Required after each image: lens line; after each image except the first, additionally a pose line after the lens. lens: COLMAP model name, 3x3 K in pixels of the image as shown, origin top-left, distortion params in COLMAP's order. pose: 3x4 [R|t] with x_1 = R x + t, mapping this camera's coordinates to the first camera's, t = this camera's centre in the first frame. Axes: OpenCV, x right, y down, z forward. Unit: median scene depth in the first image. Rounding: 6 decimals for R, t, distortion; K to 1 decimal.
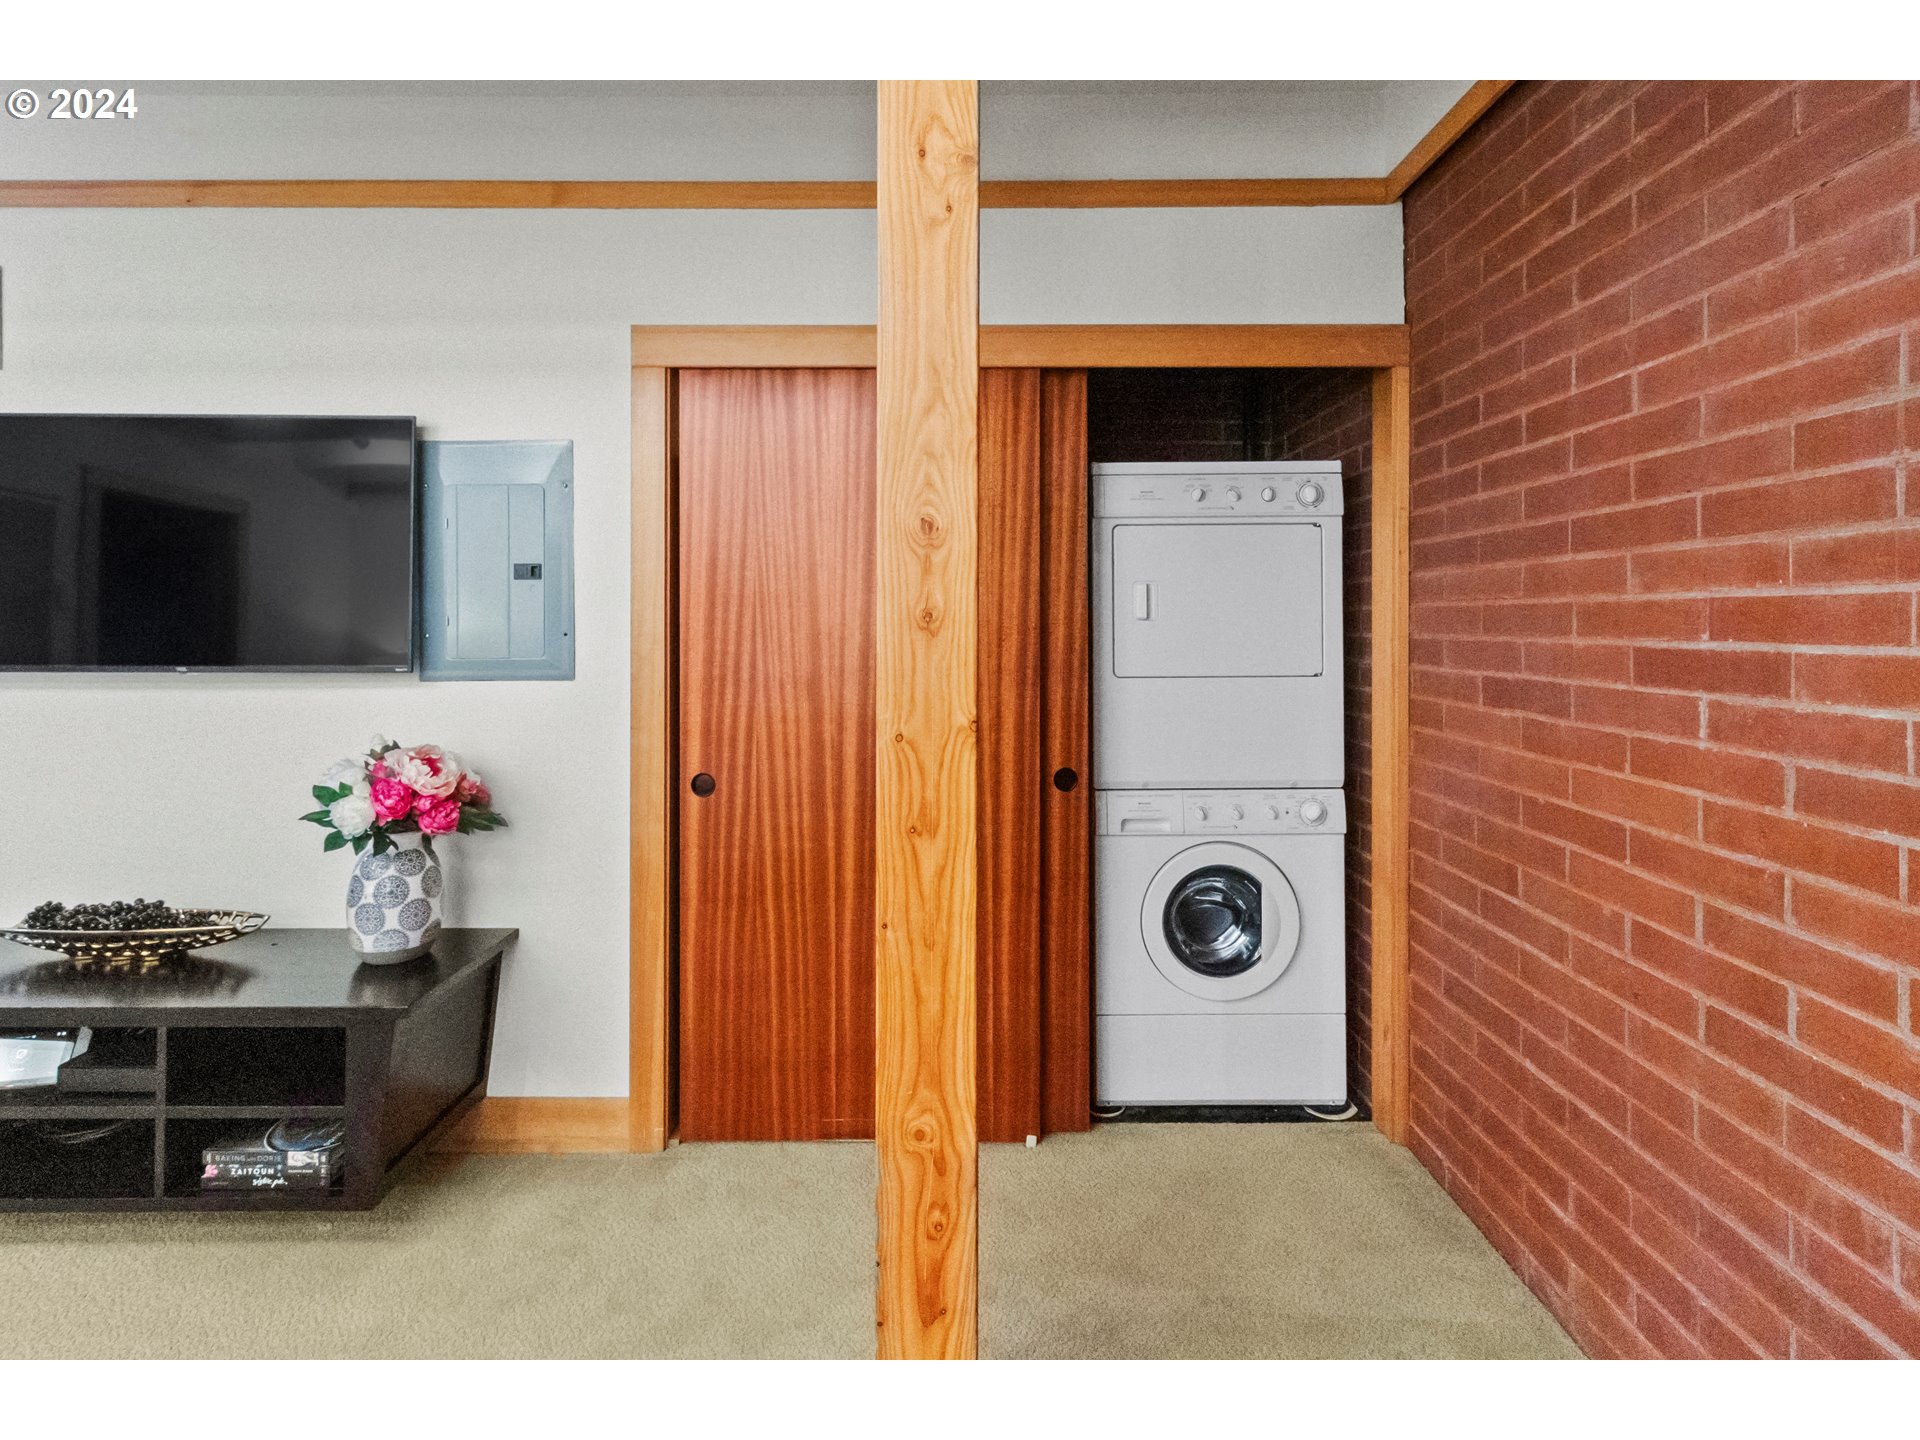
lens RADIAL K [[945.5, 0, 958.7], [0, 945.5, 604.8], [0, 0, 1]] dist [0.001343, 0.000102]
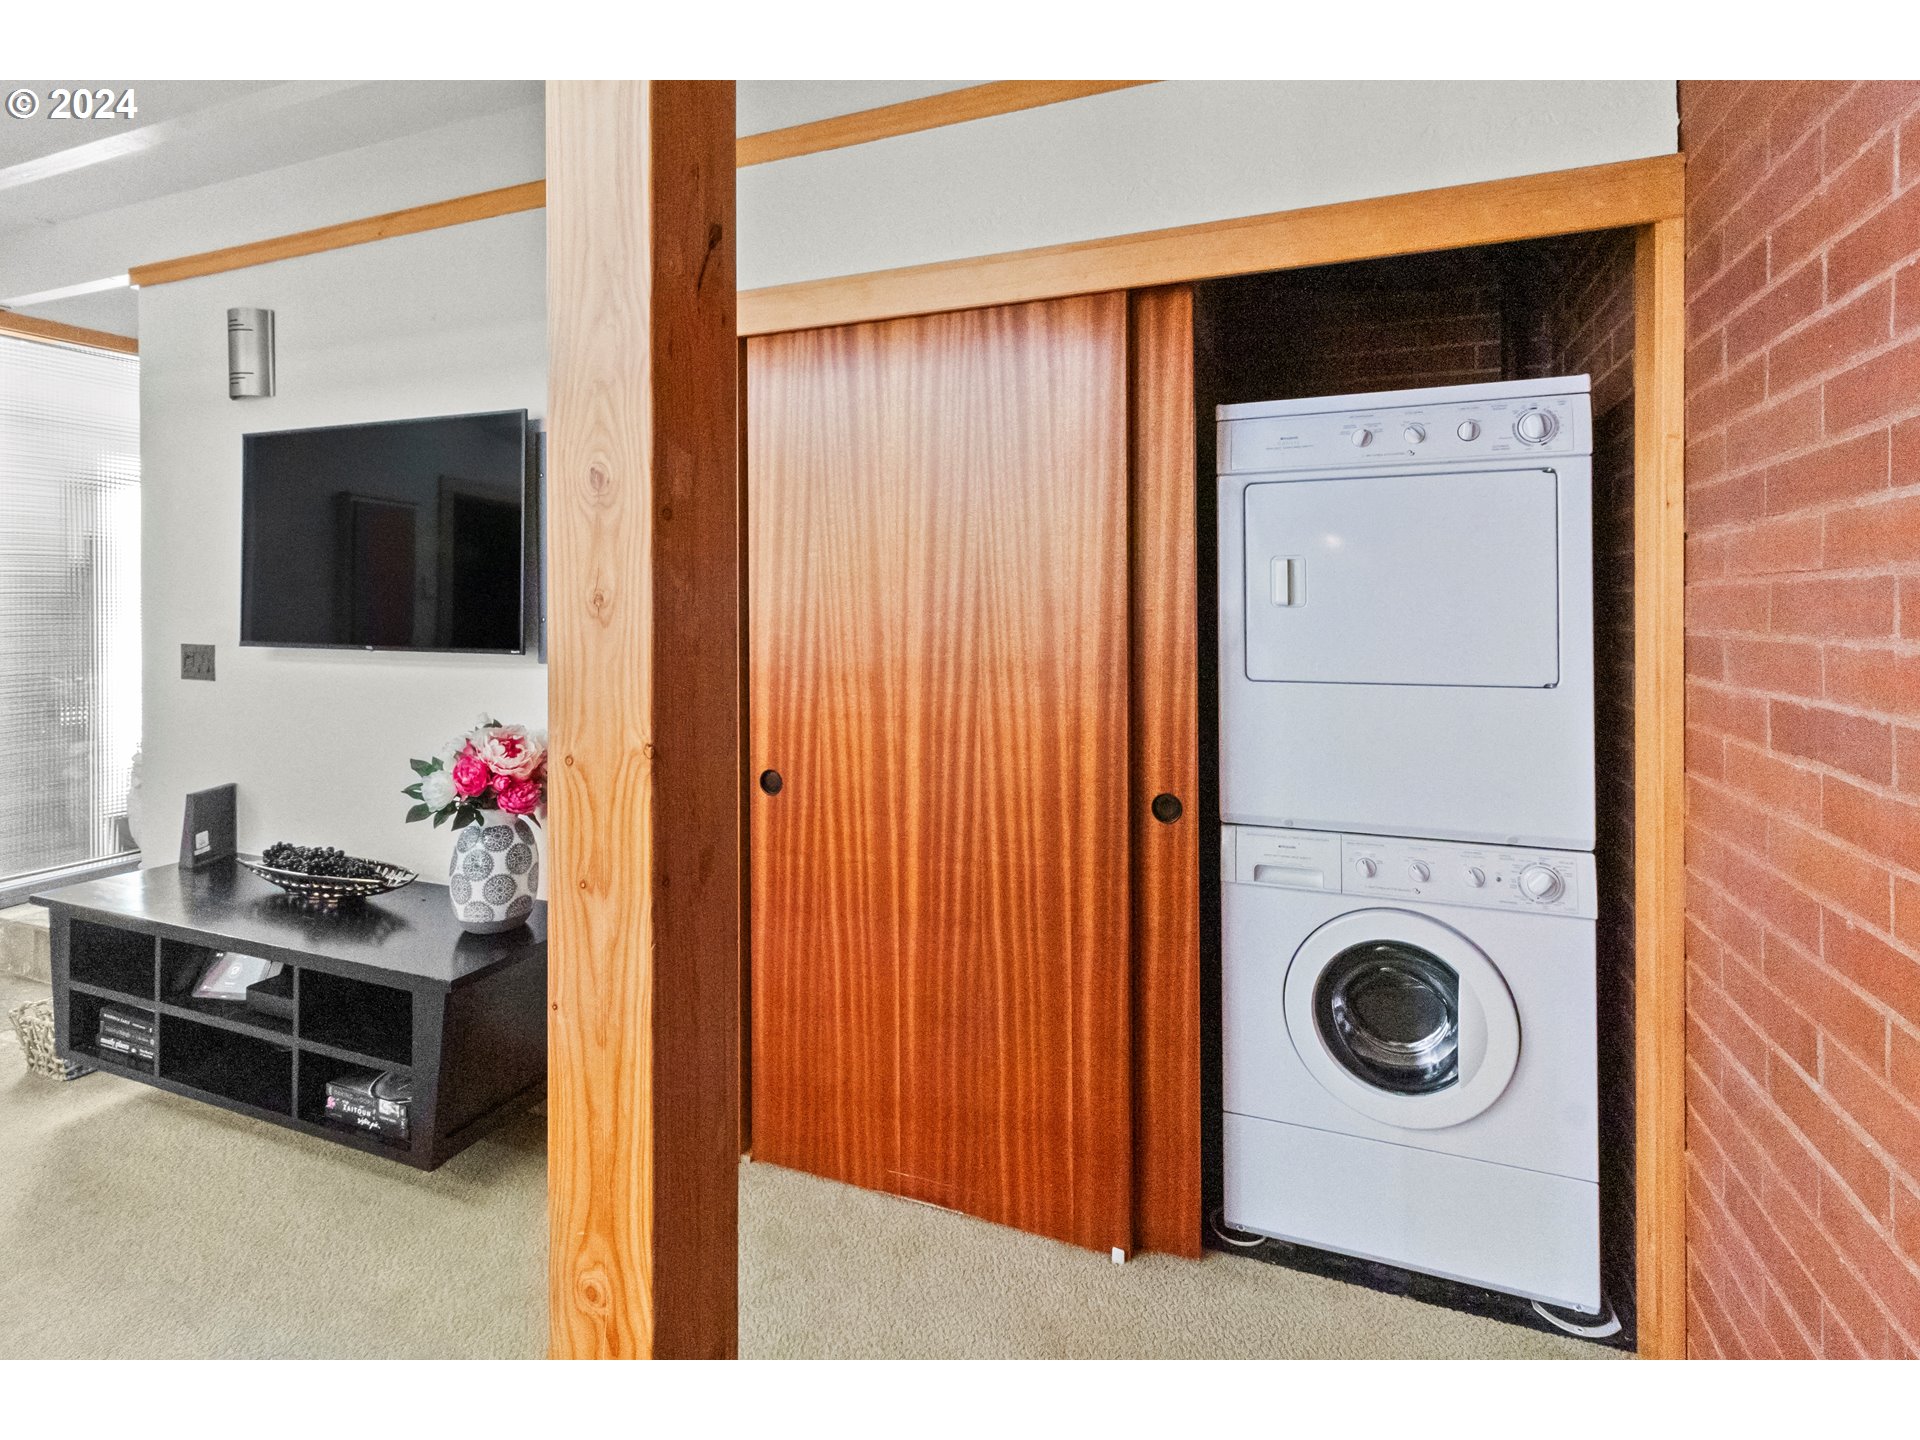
lens RADIAL K [[949.5, 0, 953.5], [0, 949.5, 595.4], [0, 0, 1]] dist [0.004257, -0.000474]
pose [[0.928364, -0.001551, -0.371669, 0.258898], [0.003414, 0.999985, 0.004353, 0.003207], [0.371657, -0.005310, 0.928355, 0.210258]]
